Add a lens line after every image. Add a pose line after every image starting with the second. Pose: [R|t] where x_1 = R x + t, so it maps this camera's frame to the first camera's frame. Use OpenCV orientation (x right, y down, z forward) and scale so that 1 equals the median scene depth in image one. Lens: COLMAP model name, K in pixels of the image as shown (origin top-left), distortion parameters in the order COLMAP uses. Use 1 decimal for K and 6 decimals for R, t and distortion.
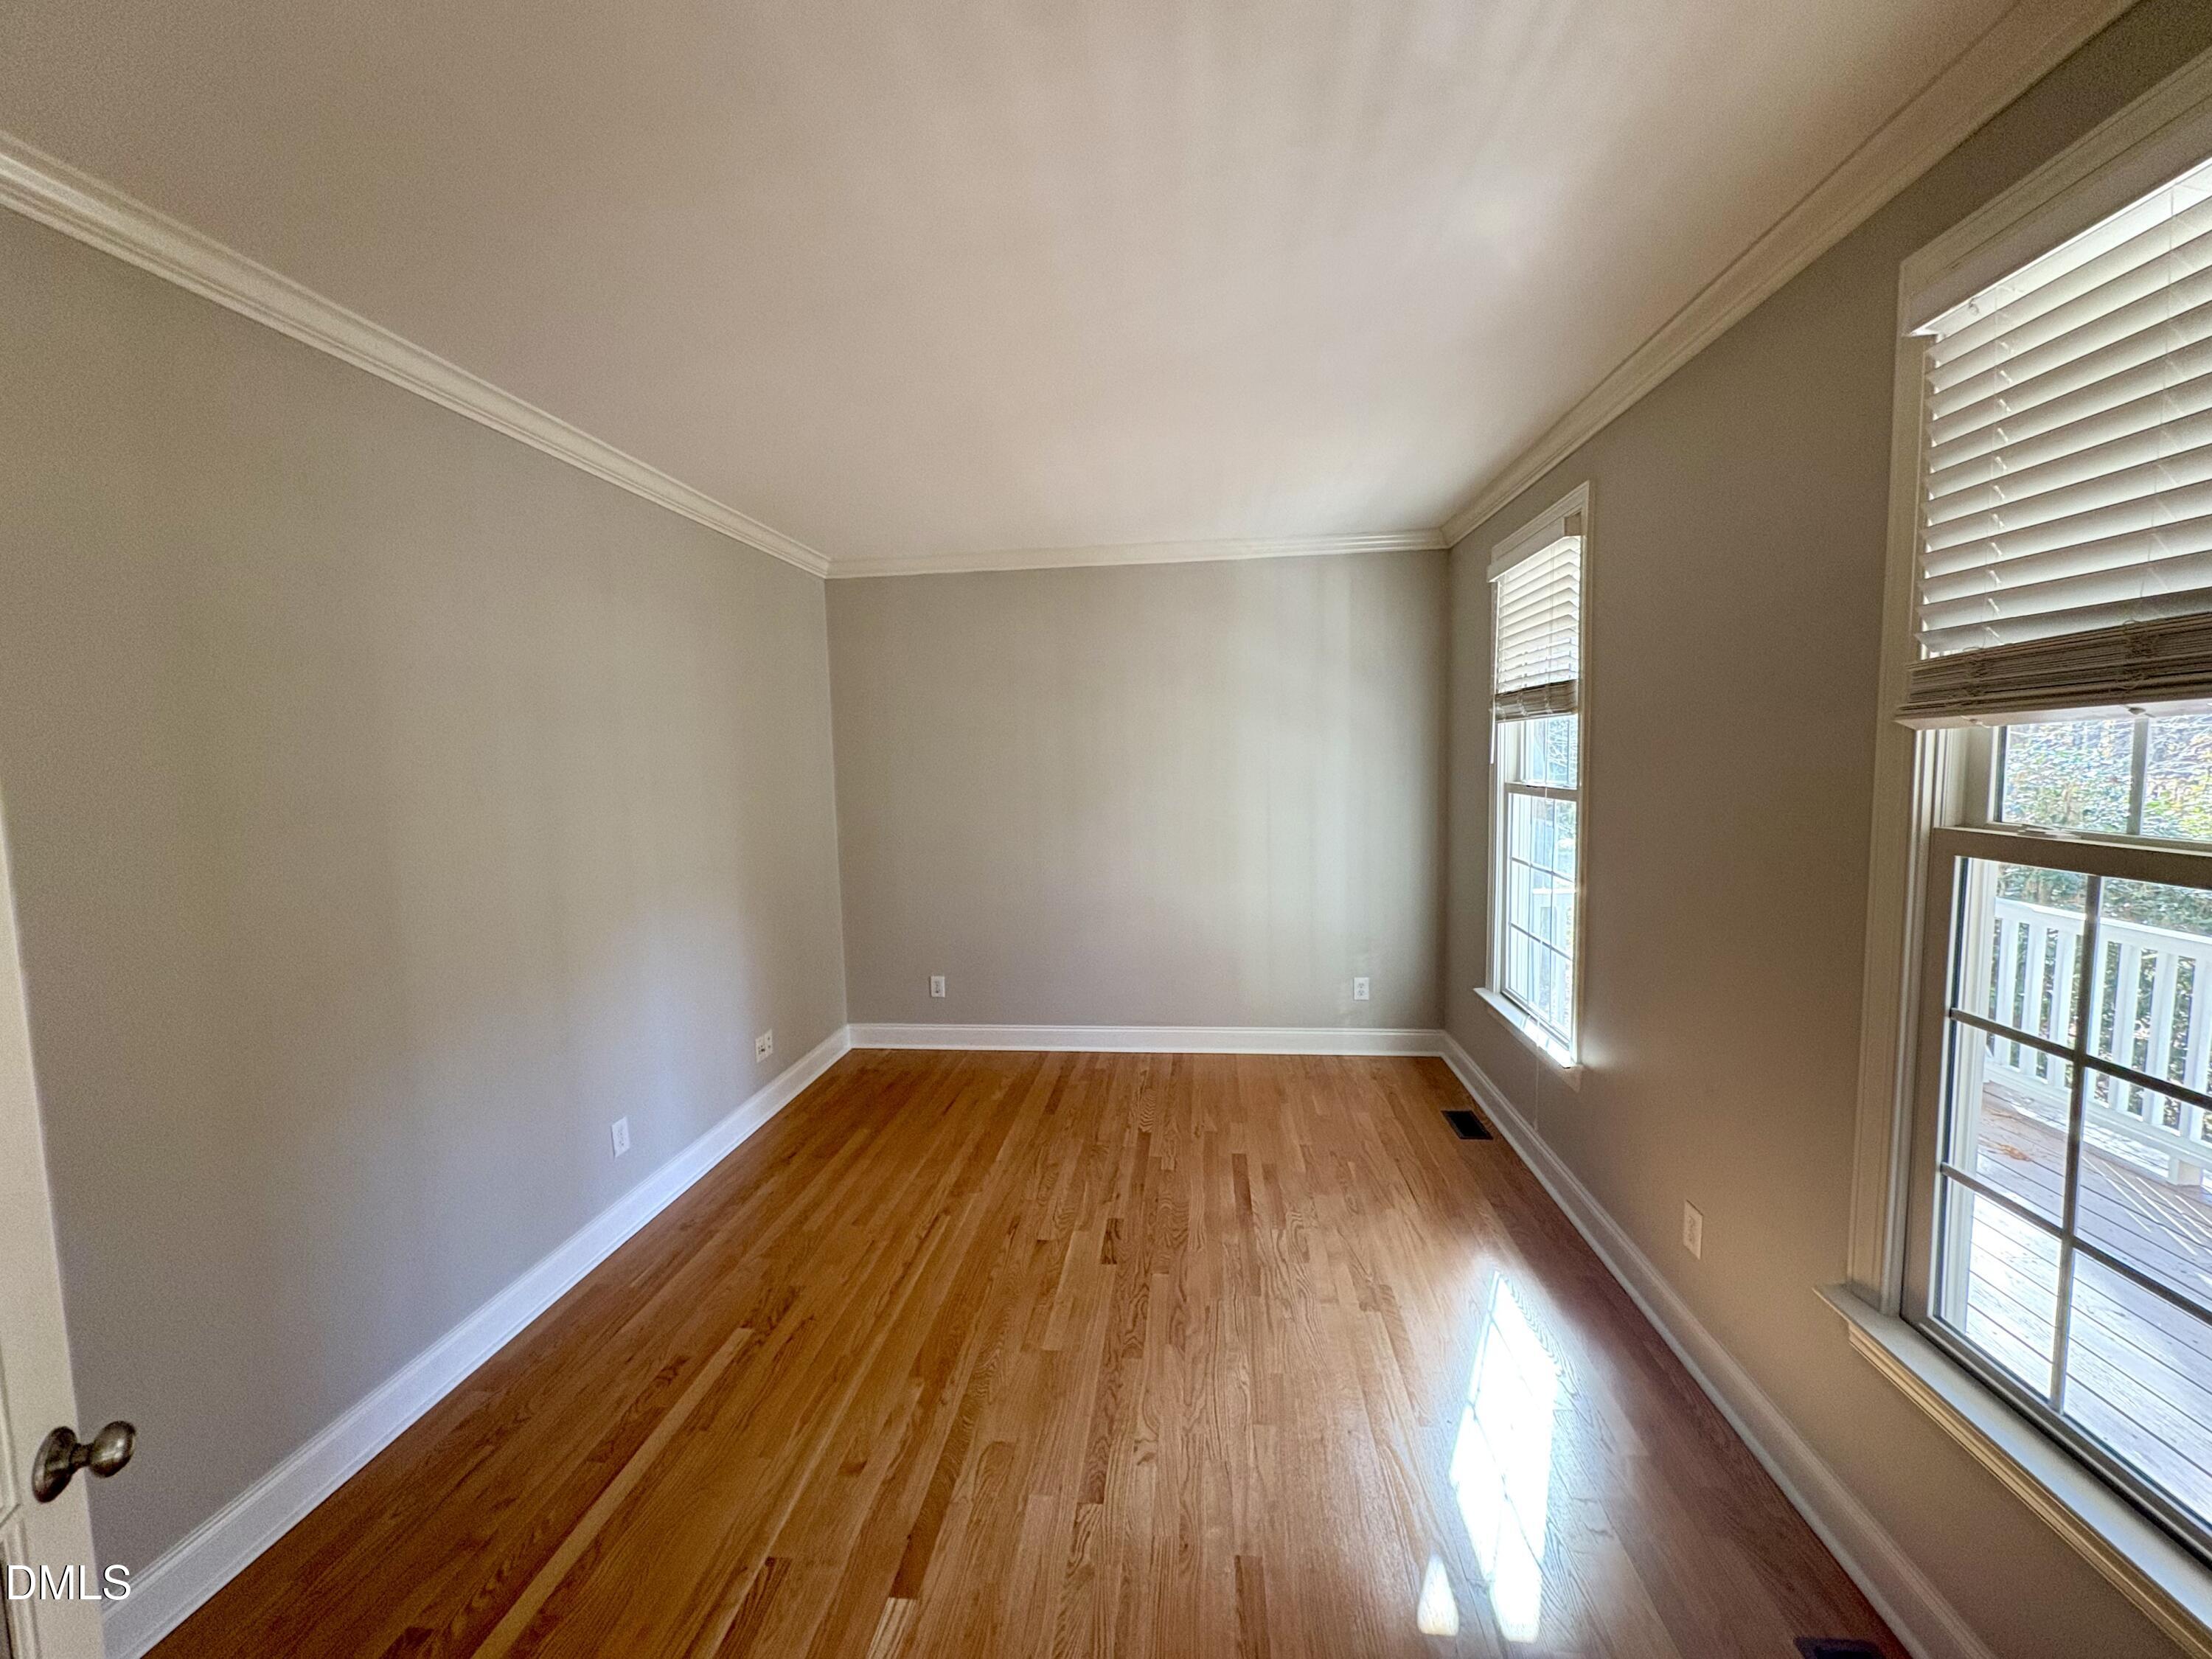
lens RADIAL K [[875.6, 0, 1106.0], [0, 875.6, 829.5], [0, 0, 1]] dist [-0.000037, 0.000257]
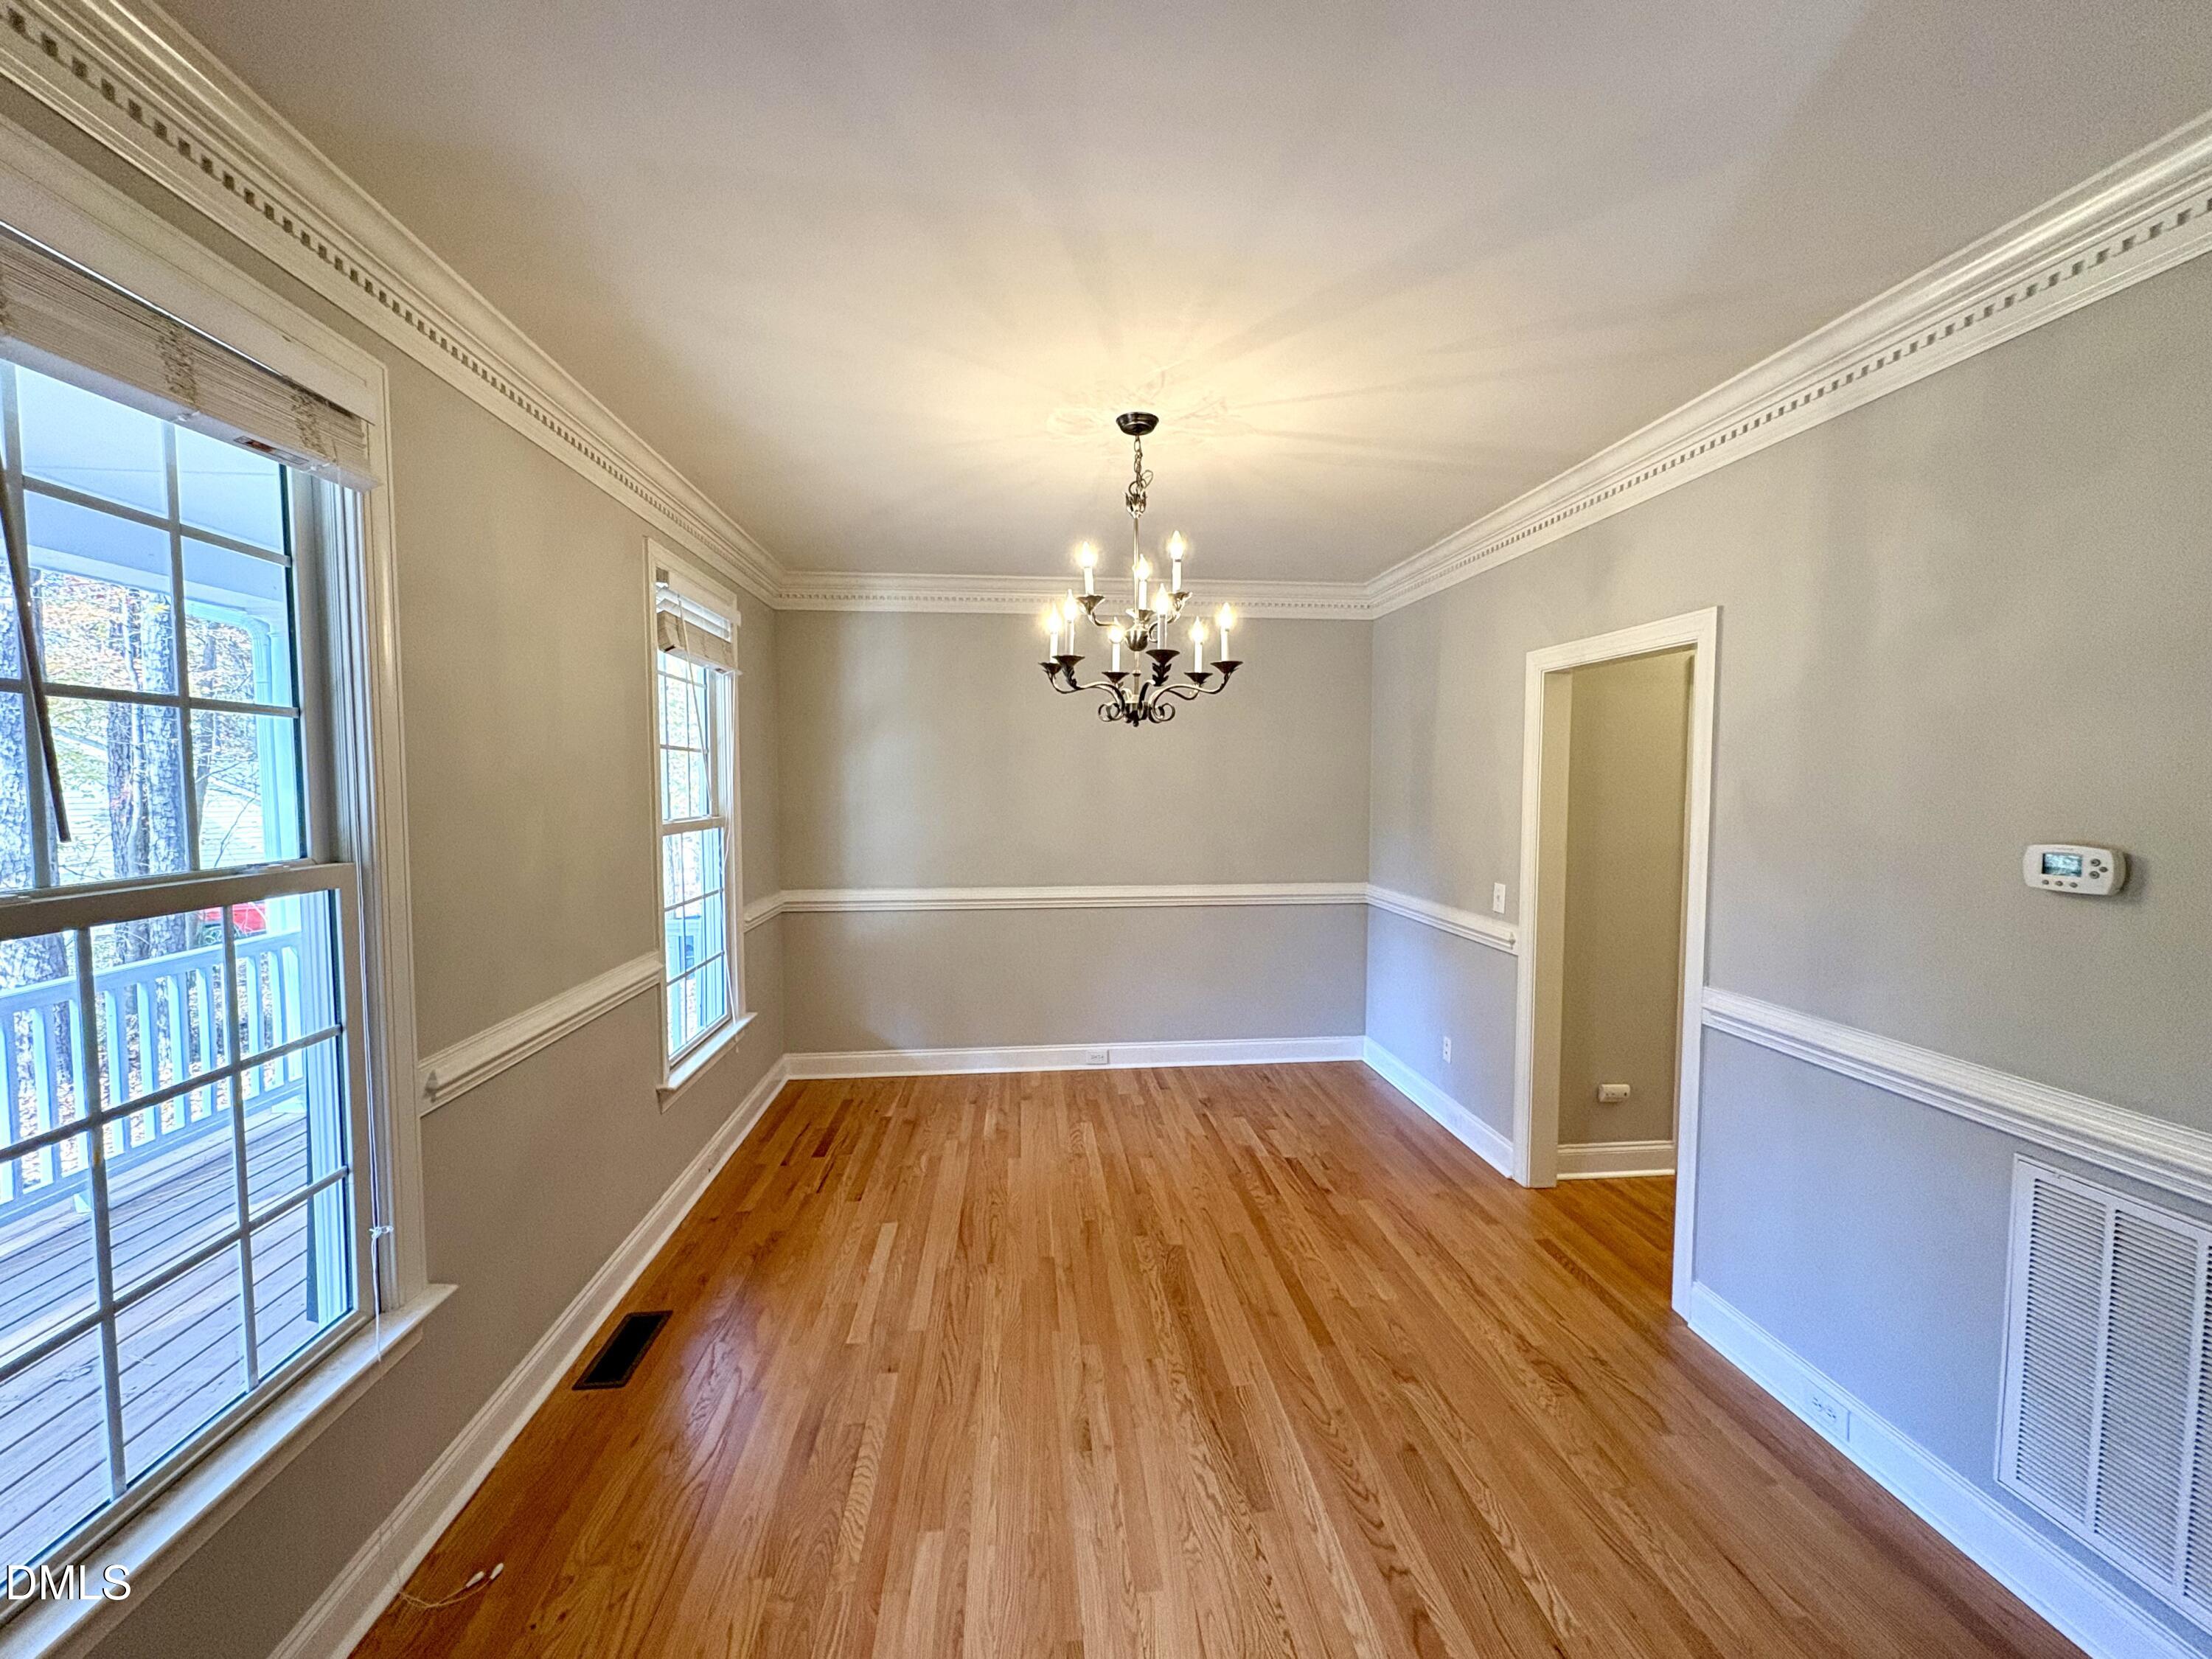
lens RADIAL K [[875.6, 0, 1106.0], [0, 875.6, 829.5], [0, 0, 1]] dist [-0.000037, 0.000257]
pose [[-0.963932, 0.036172, -0.263678, 0.291799], [-0.003013, 0.989174, 0.146715, -0.196011], [0.266131, 0.142218, -0.953388, 2.143144]]
